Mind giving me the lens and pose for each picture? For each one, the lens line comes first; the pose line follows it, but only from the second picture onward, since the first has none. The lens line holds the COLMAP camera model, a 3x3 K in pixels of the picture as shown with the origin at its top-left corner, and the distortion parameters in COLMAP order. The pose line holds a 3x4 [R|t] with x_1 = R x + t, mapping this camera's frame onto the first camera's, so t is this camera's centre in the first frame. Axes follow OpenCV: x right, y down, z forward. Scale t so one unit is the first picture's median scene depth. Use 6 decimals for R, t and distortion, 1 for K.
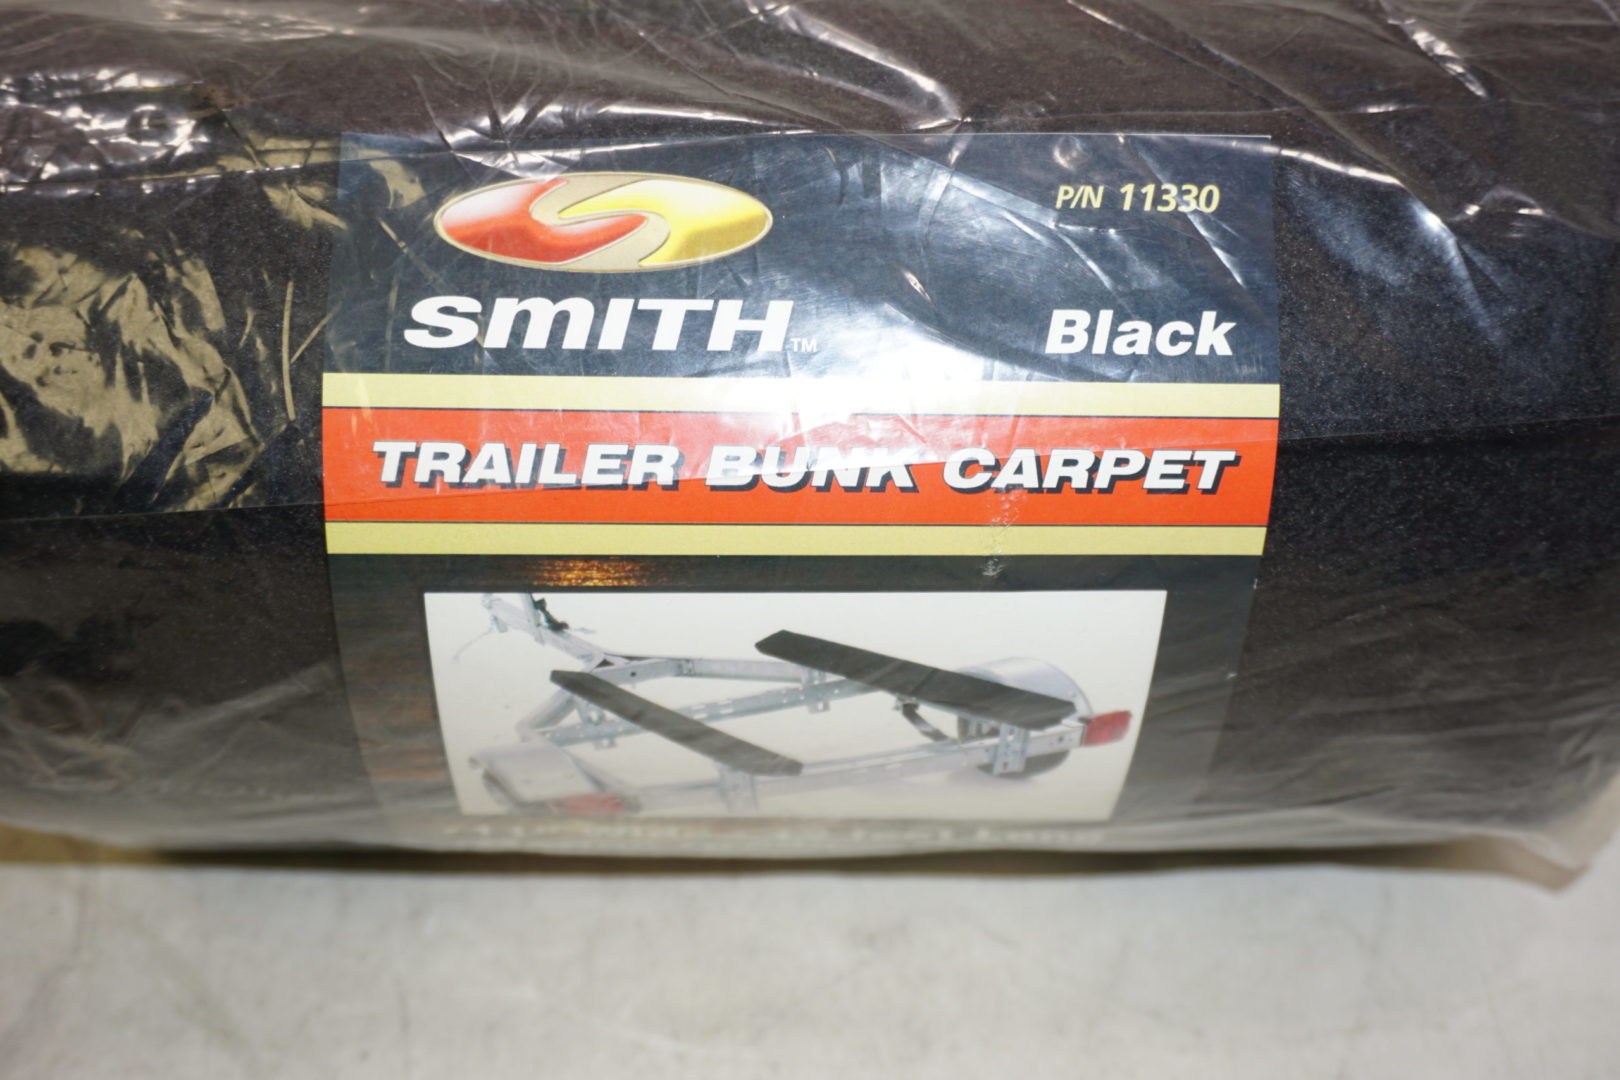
lens RADIAL K [[1726.2, 0, 805.0], [0, 1726.2, 540.0], [0, 0, 1]] dist [-0.002763, 0.000000]
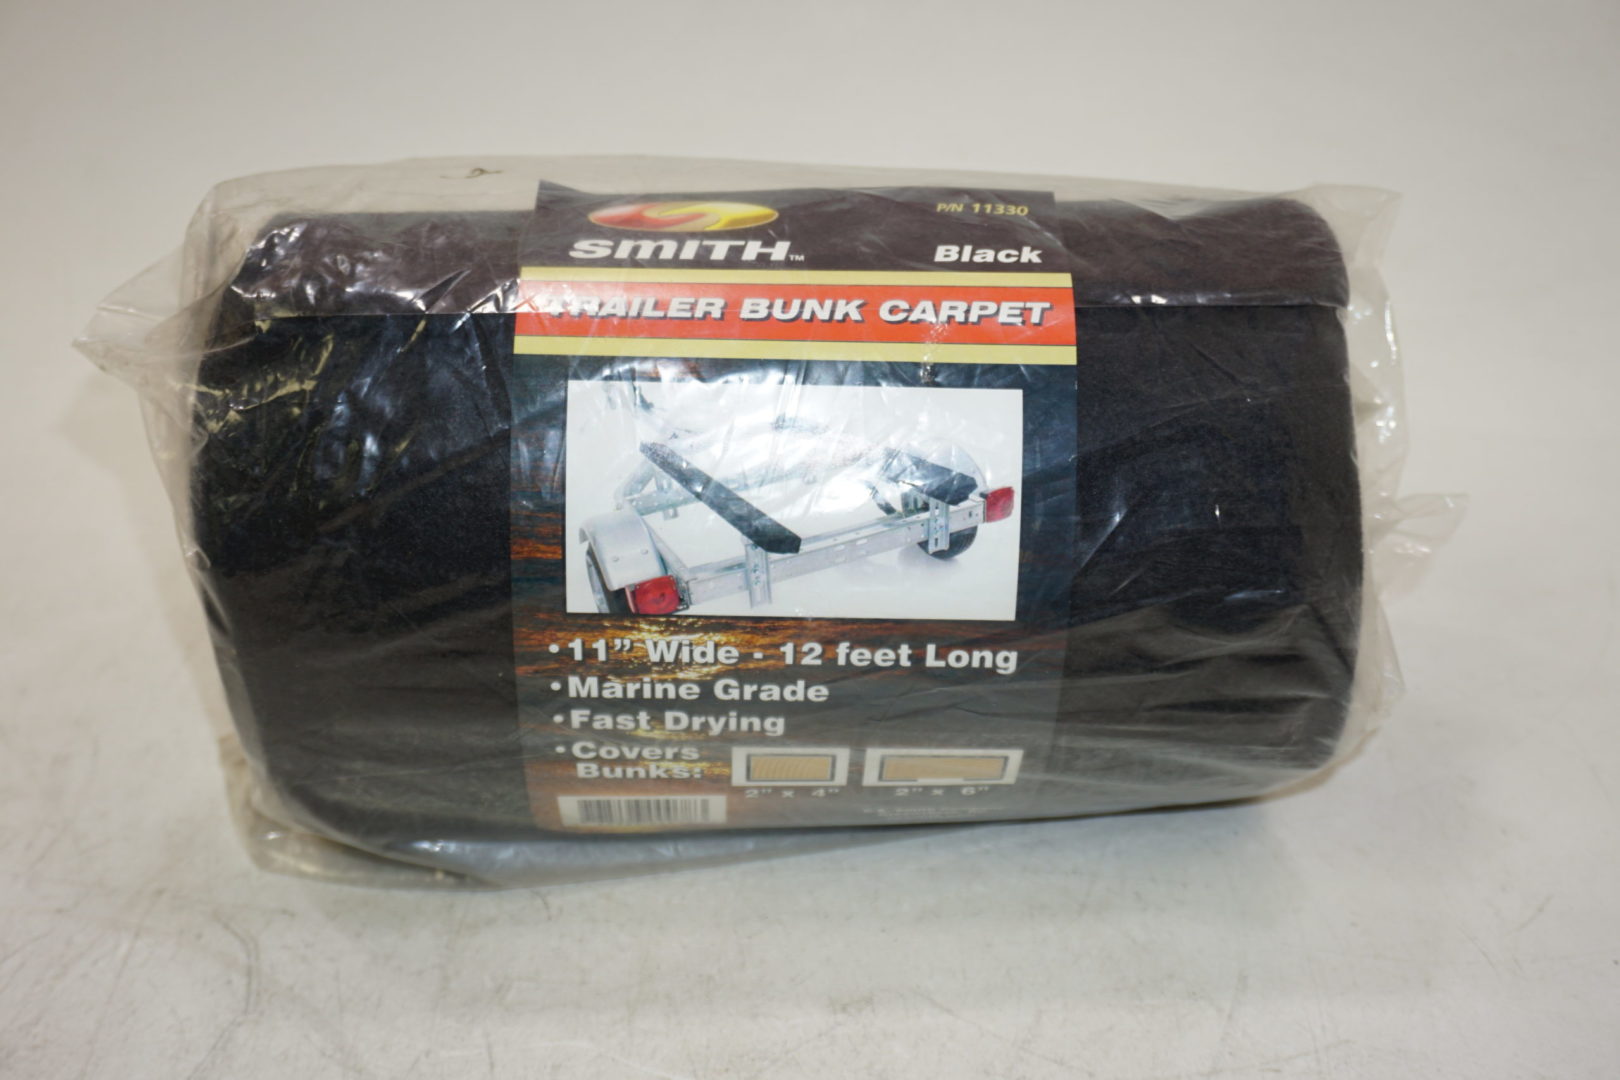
lens RADIAL K [[1726.2, 0, 812.1], [0, 1726.2, 540.0], [0, 0, 1]] dist [-0.002763, 0.000000]
pose [[0.999807, -0.018849, 0.005532, 0.000240], [0.018268, 0.788575, -0.614667, 1.180598], [0.007223, 0.614649, 0.788767, -0.205243]]
